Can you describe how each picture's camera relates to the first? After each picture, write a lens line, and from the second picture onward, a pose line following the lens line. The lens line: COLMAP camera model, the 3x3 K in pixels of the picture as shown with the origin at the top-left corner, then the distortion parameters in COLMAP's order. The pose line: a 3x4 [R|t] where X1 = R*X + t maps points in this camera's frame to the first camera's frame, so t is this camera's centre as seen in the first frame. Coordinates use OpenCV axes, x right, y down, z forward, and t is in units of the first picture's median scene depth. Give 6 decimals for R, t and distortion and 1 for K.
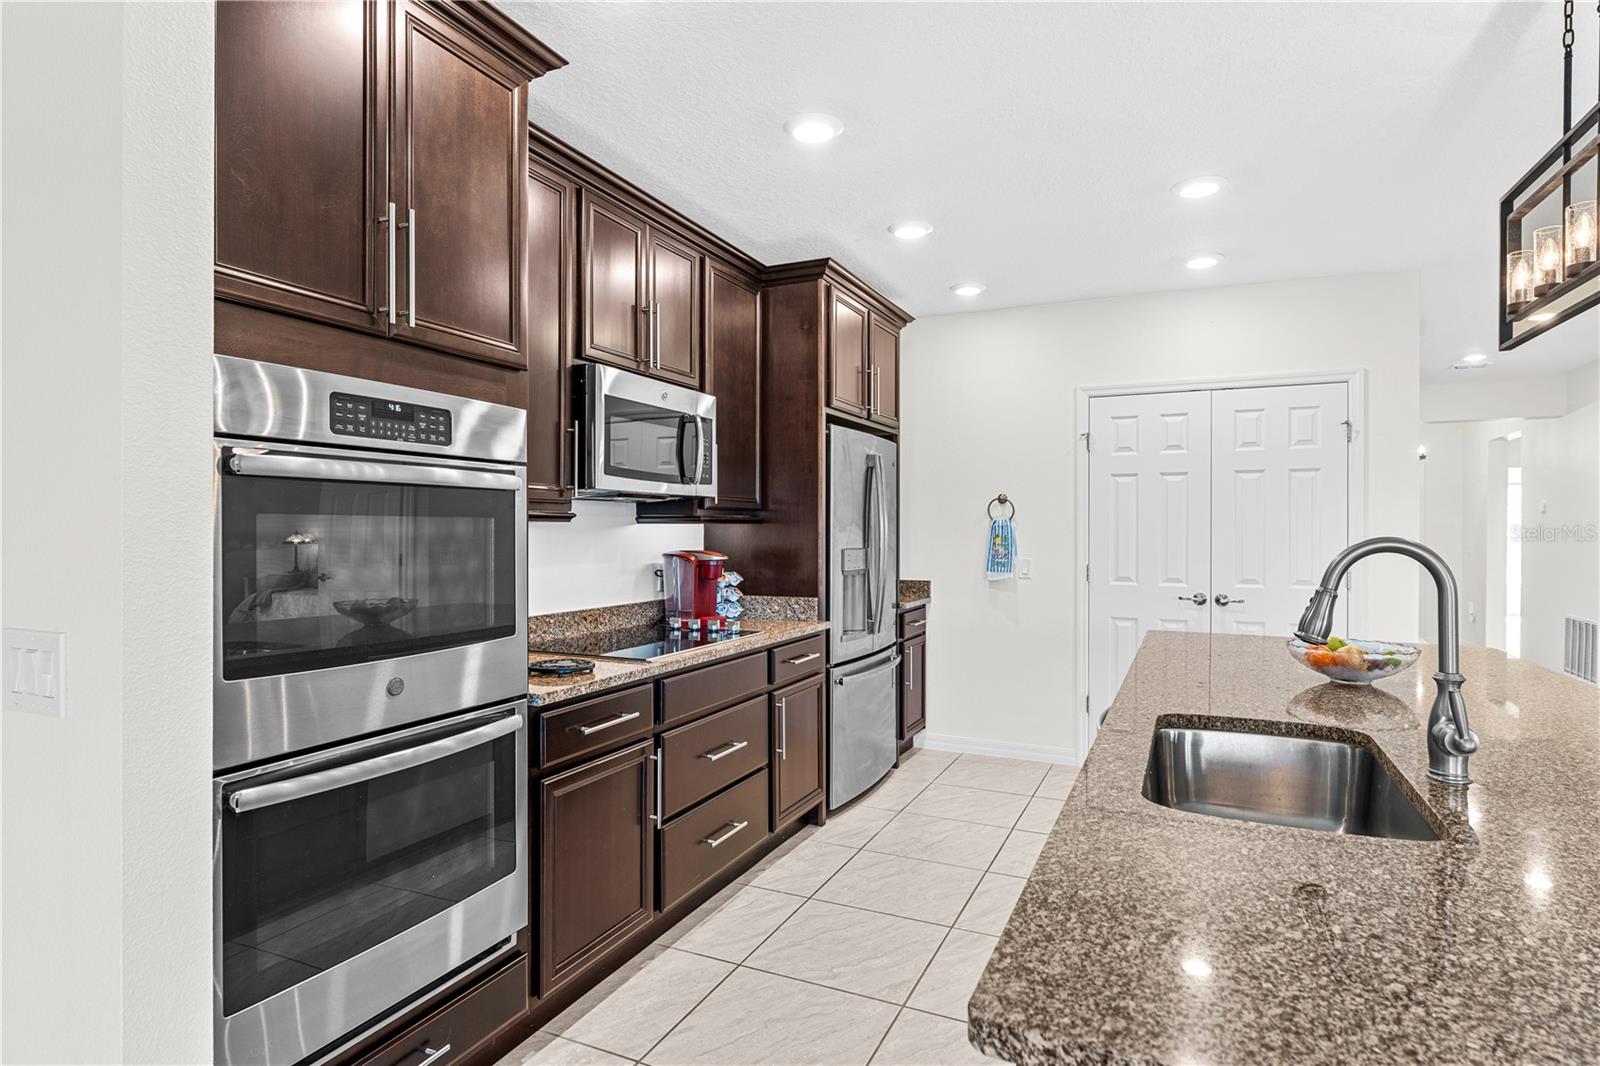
lens RADIAL K [[855.6, 0, 796.2], [0, 855.6, 533.5], [0, 0, 1]] dist [0.001254, 0.000195]
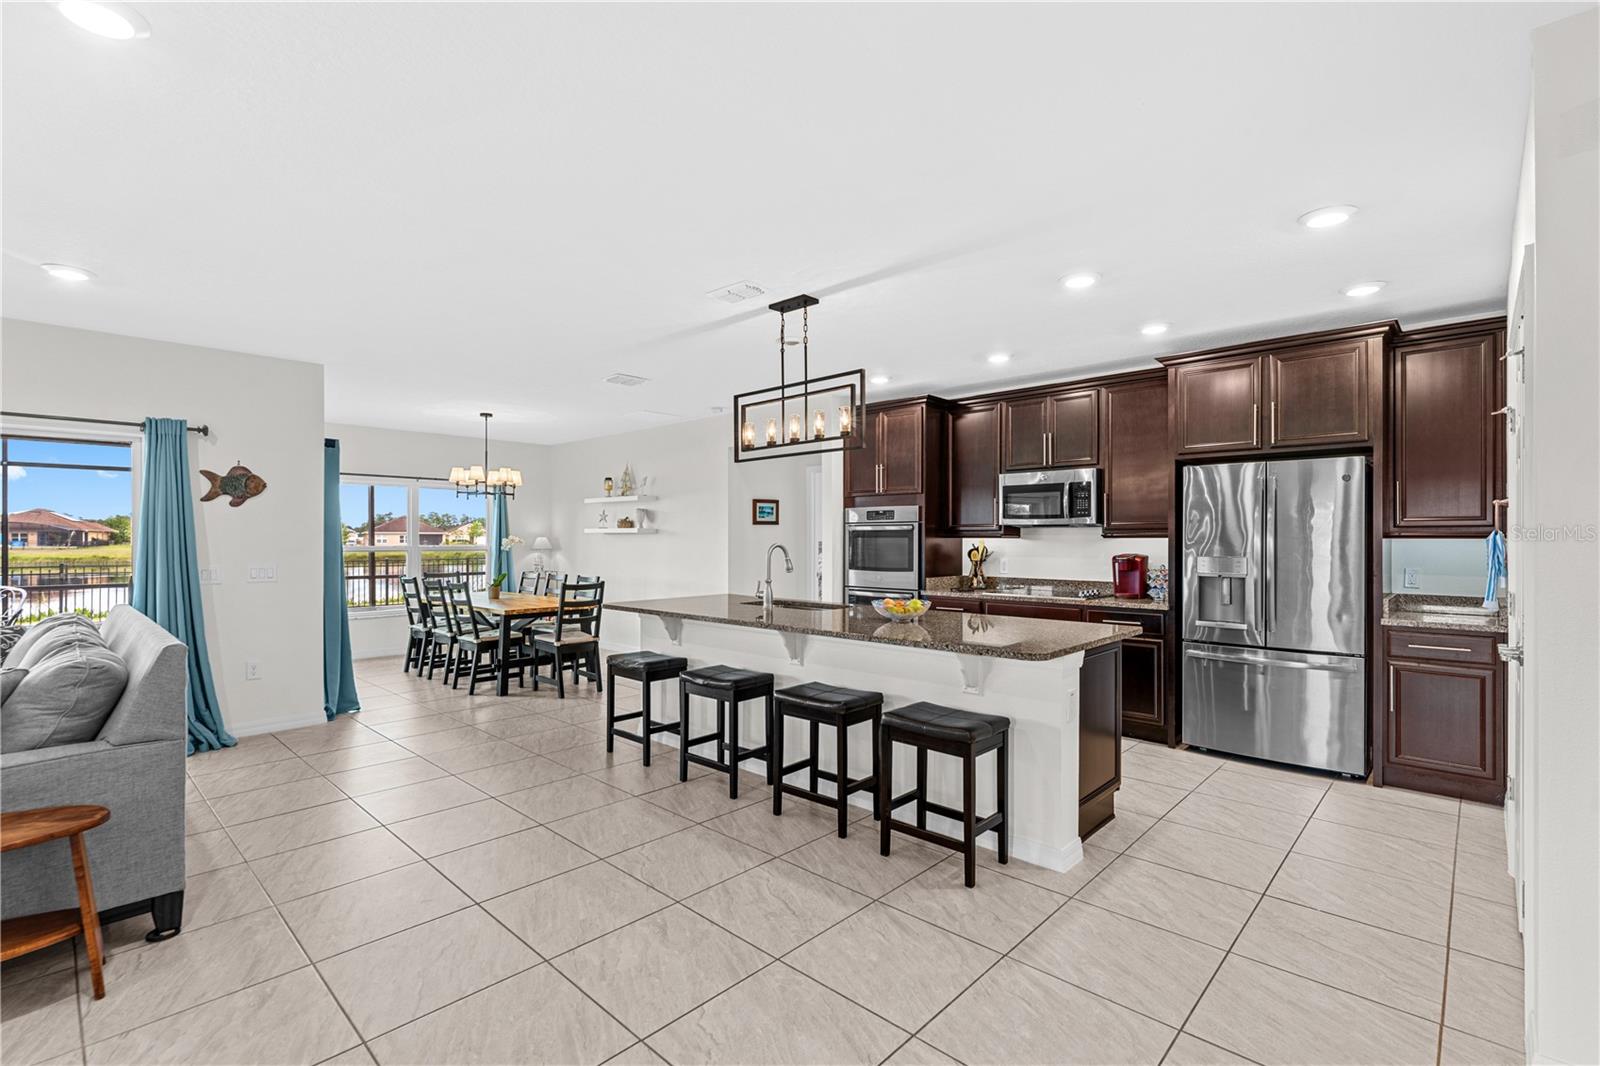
lens RADIAL K [[735.0, 0, 797.6], [0, 735.0, 540.1], [0, 0, 1]] dist [-0.005929, 0.000969]
pose [[-0.314379, -0.000838, -0.949297, 1.243096], [-0.005581, 0.999984, 0.000965, -0.004592], [0.949281, 0.005602, -0.314379, 0.707543]]
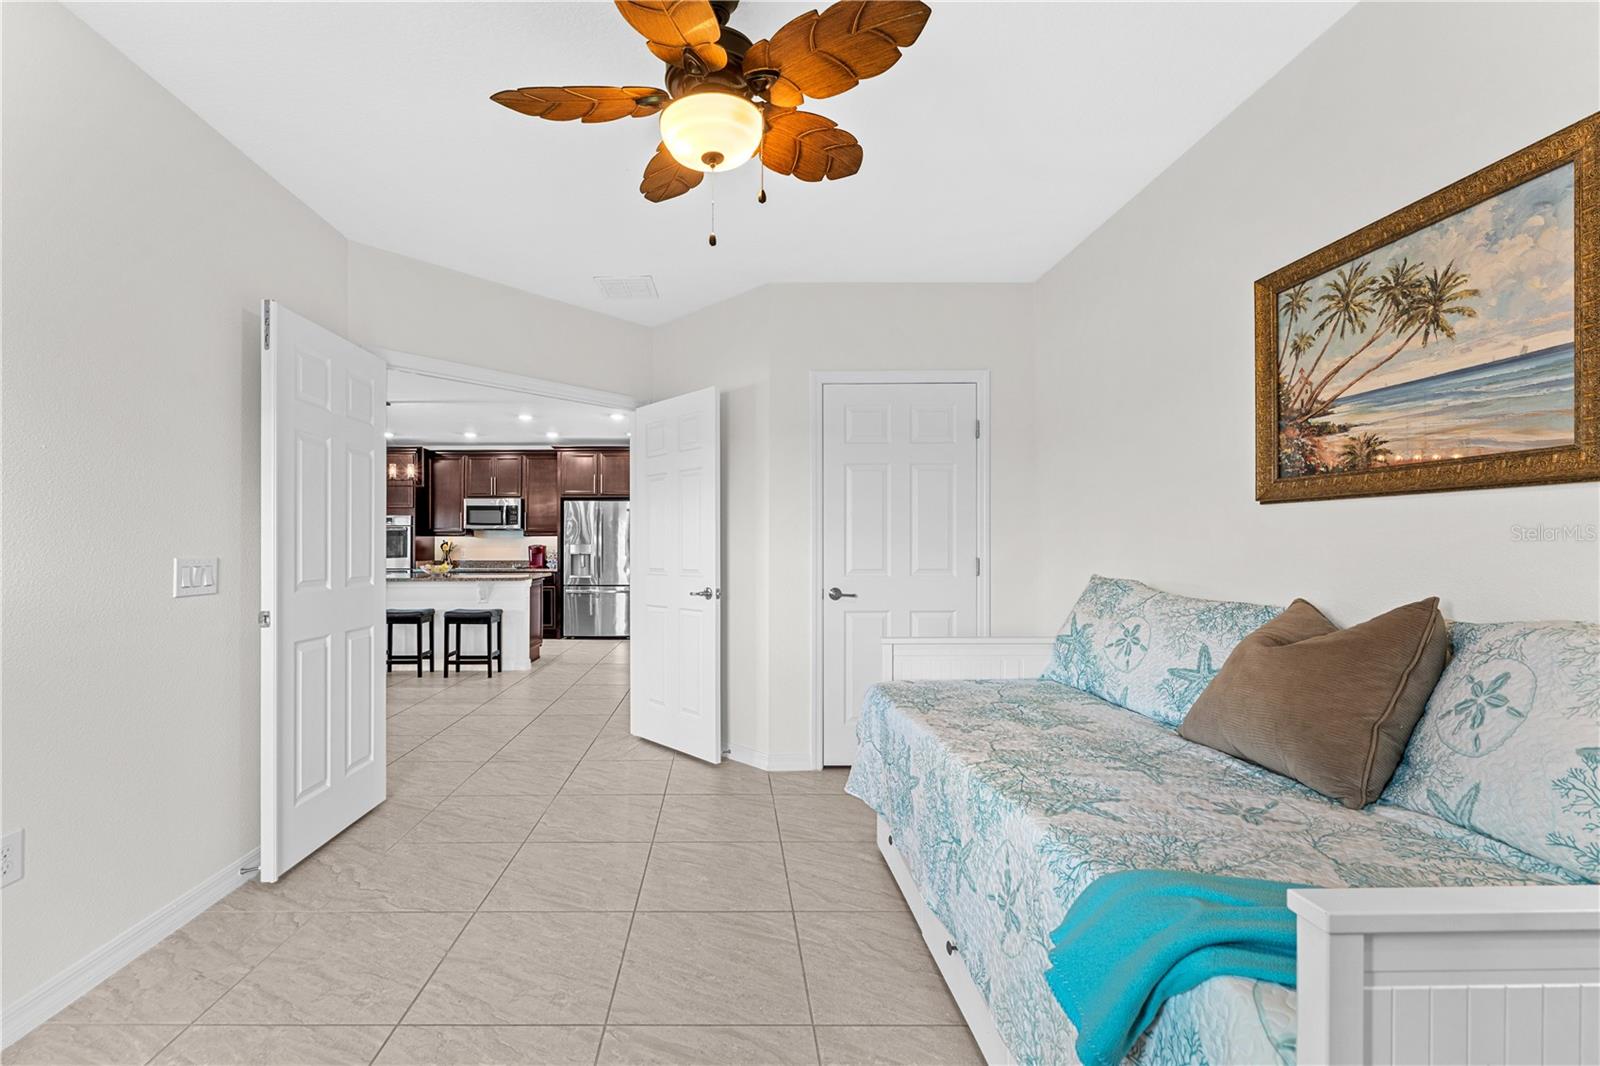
lens RADIAL K [[648.7, 0, 742.5], [0, 648.7, 543.5], [0, 0, 1]] dist [-0.002154, 0.000332]
pose [[0.450763, -0.007907, -0.892609, 2.059874], [-0.000257, 0.999960, -0.008987, 0.031997], [0.892644, 0.004281, 0.450743, 0.498372]]
